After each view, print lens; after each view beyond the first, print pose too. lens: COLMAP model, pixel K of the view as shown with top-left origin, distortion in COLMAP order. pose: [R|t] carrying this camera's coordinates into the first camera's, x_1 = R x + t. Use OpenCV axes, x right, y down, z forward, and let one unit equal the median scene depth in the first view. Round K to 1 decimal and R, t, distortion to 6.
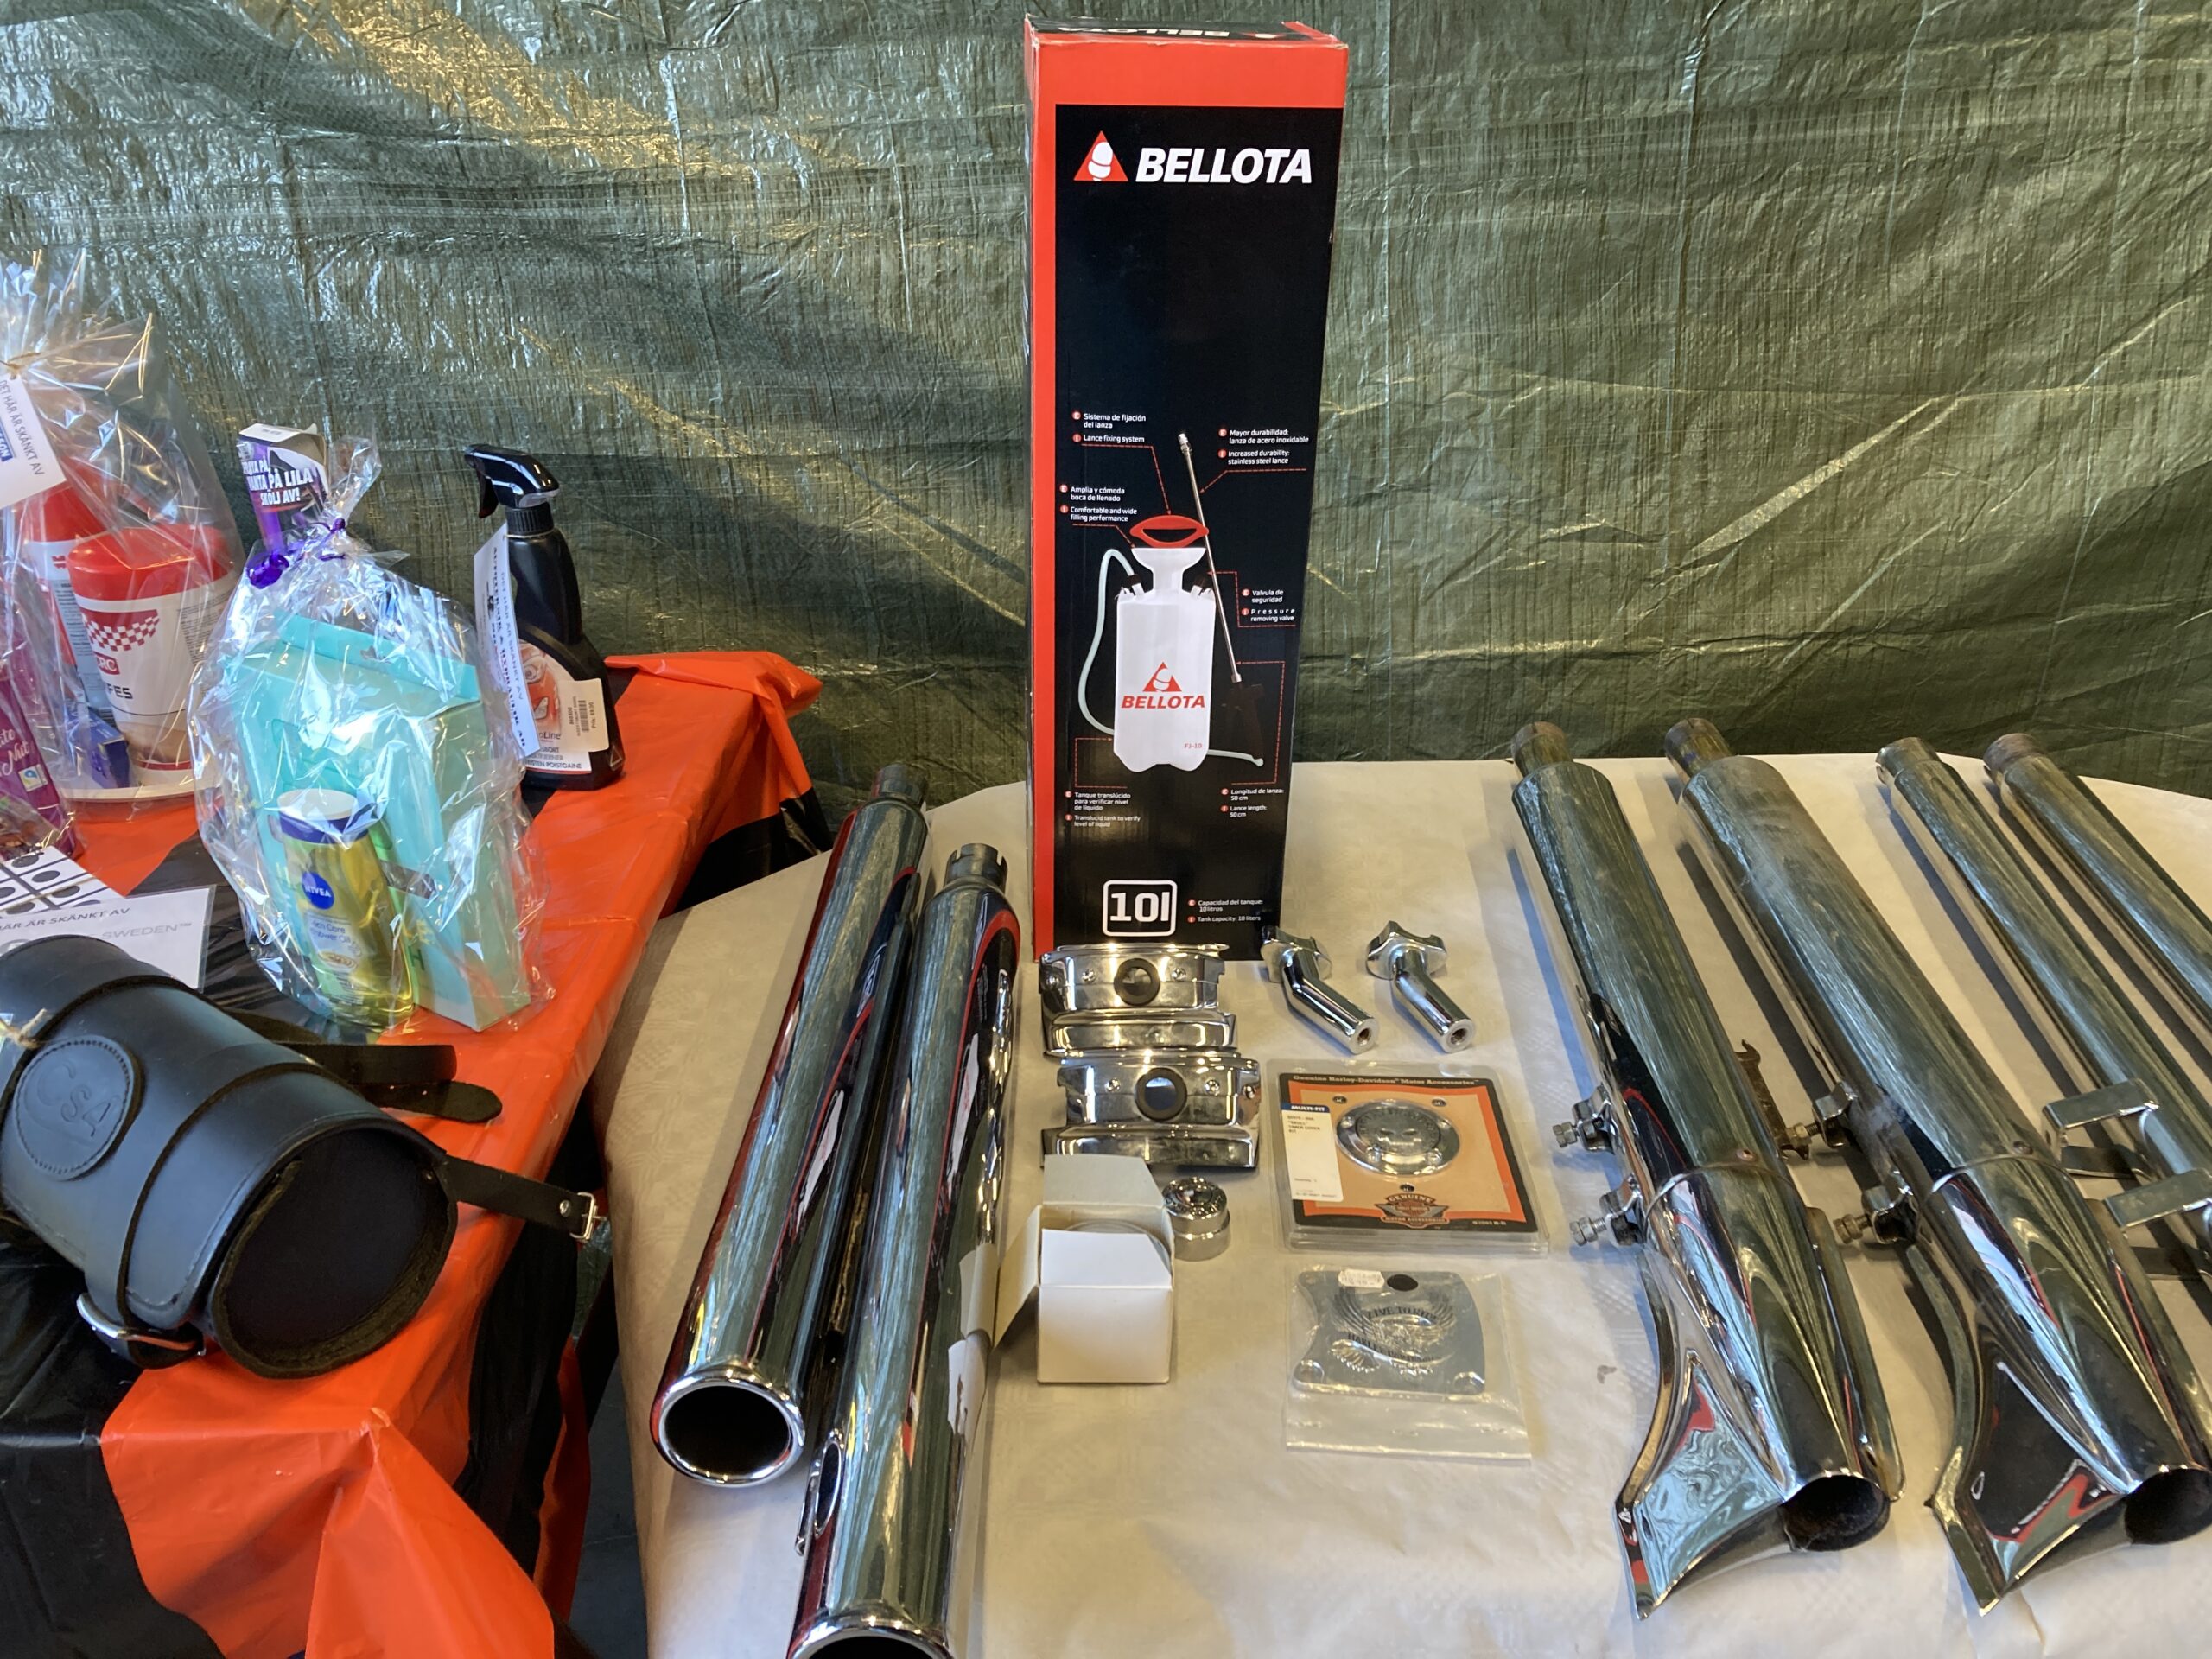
lens RADIAL K [[1787.0, 0, 1099.8], [0, 1787.0, 862.5], [0, 0, 1]] dist [0.006166, 0.001632]
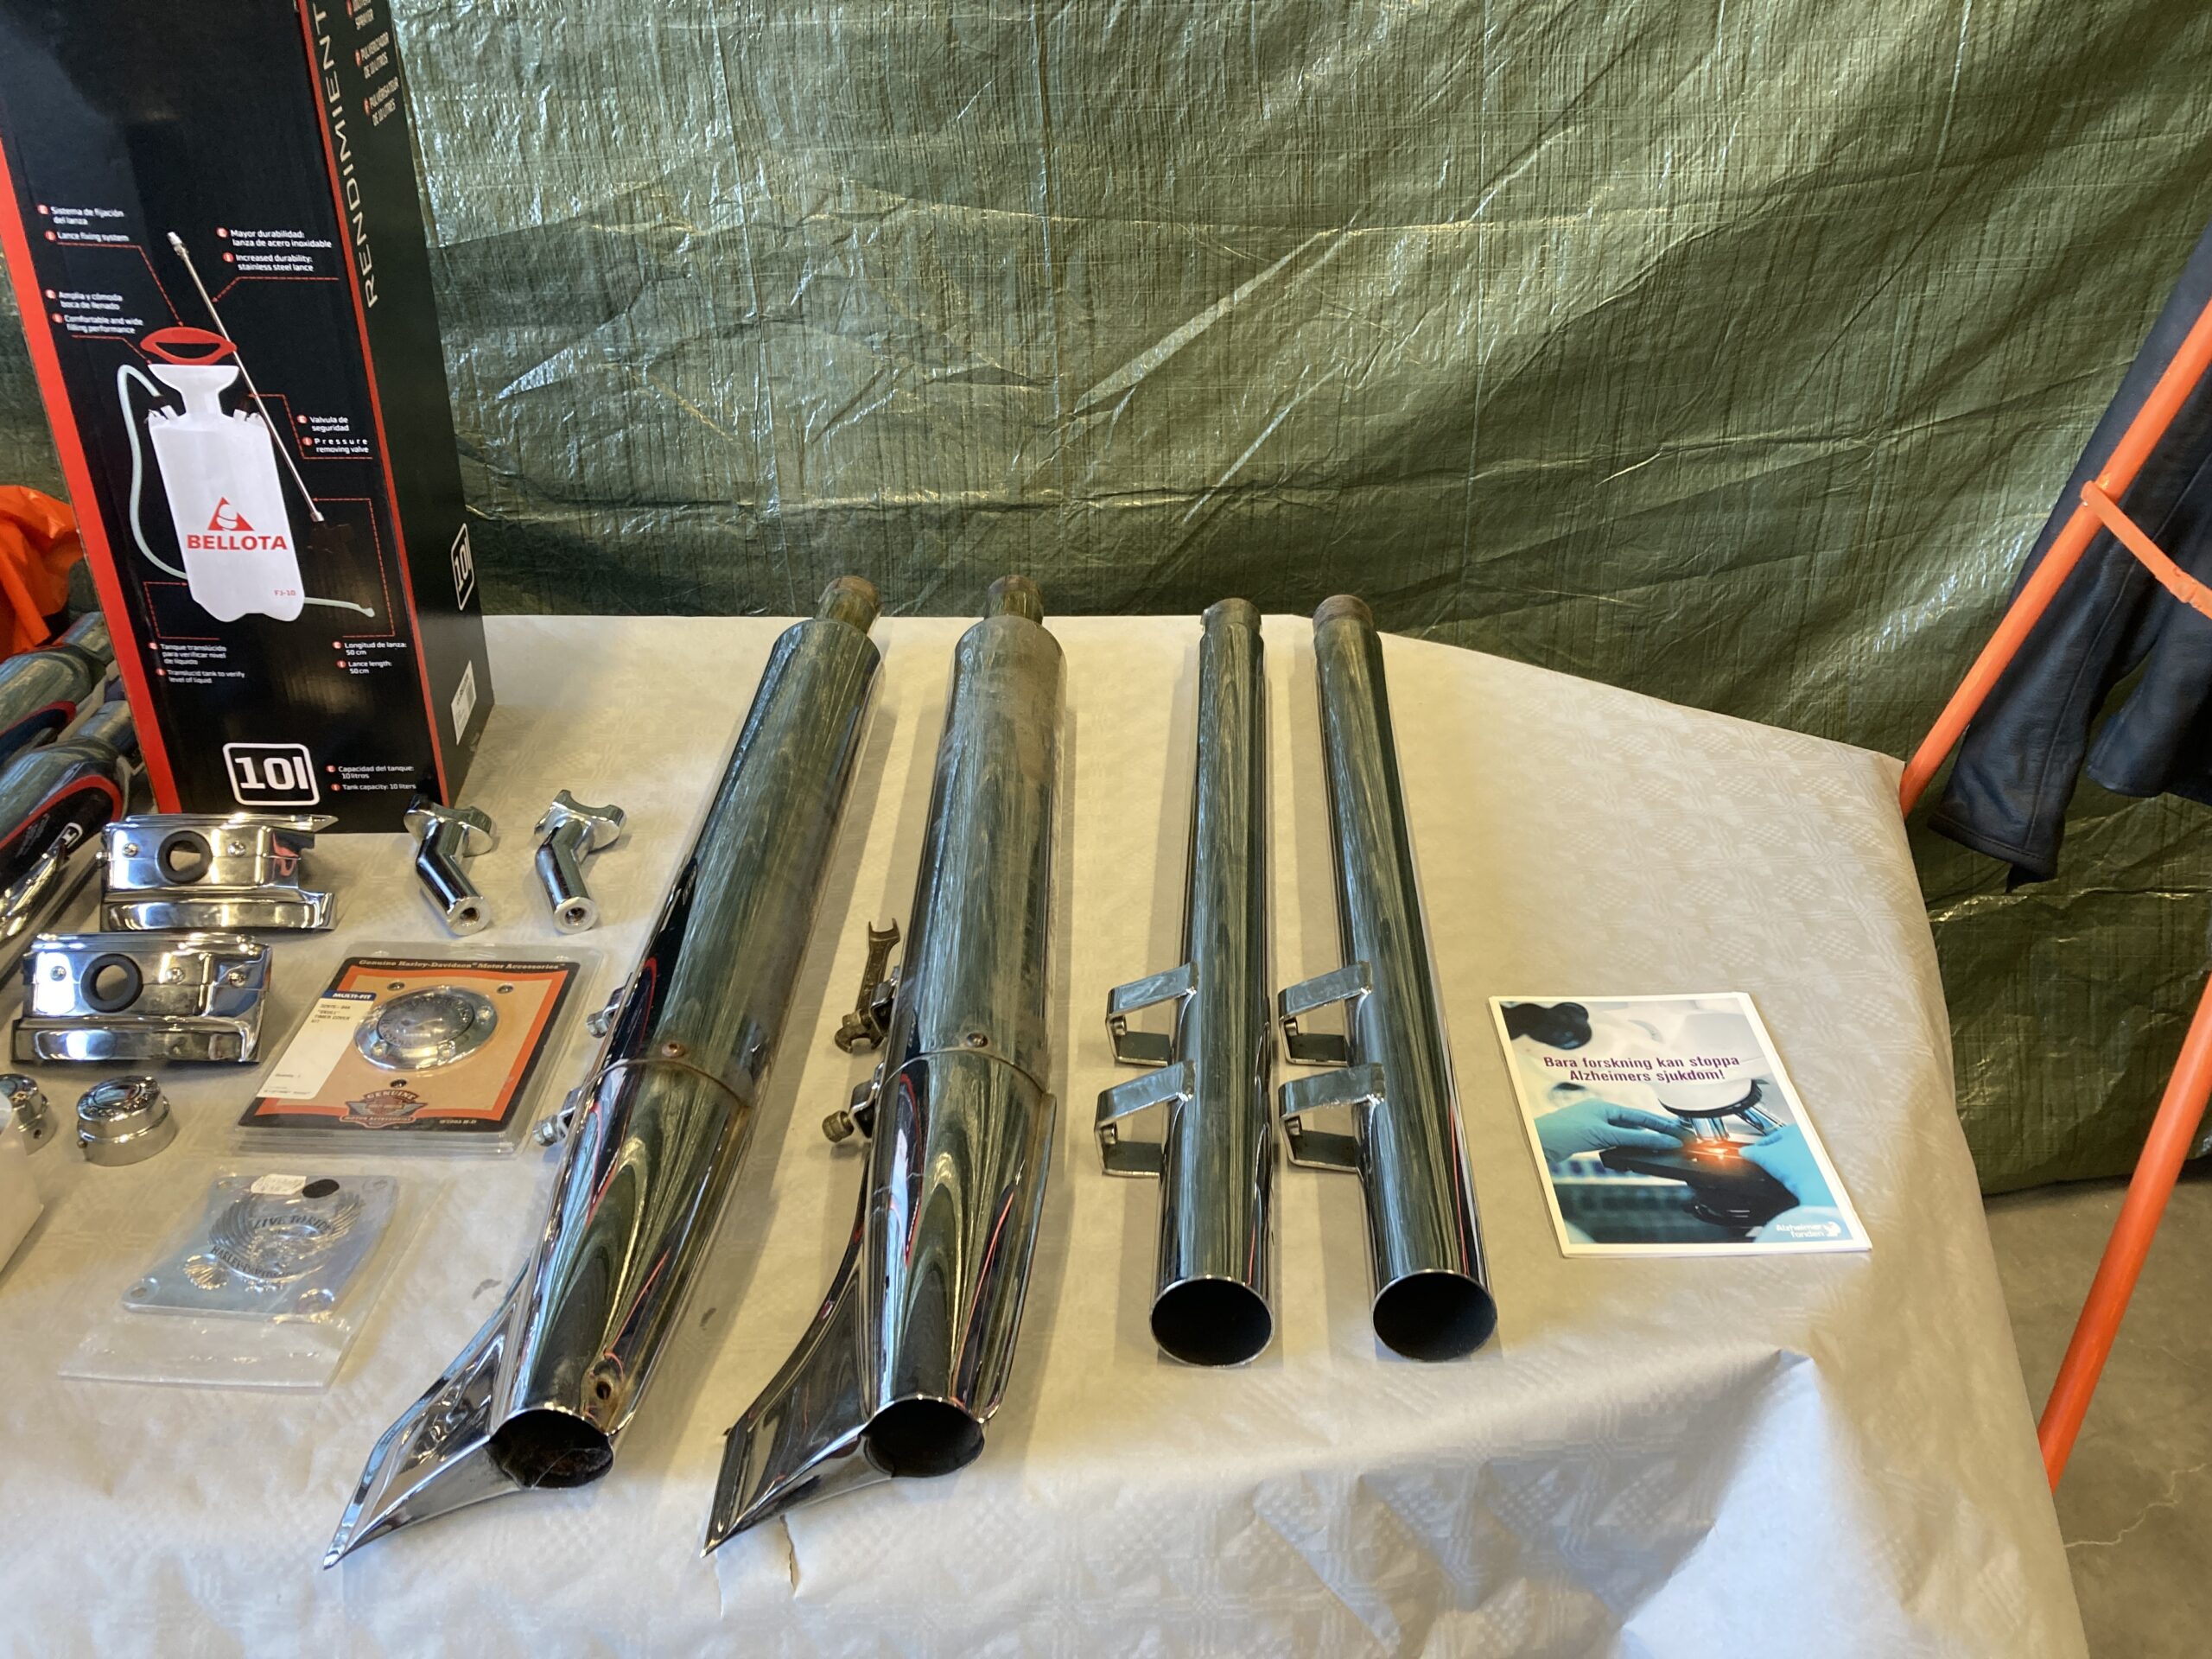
lens RADIAL K [[1839.6, 0, 1106.0], [0, 1839.6, 829.5], [0, 0, 1]] dist [0.009625, -0.005924]
pose [[0.998354, 0.003930, 0.057214, 0.306223], [-0.006850, 0.998679, 0.050931, 0.002491], [-0.056938, -0.051240, 0.997062, 0.037087]]
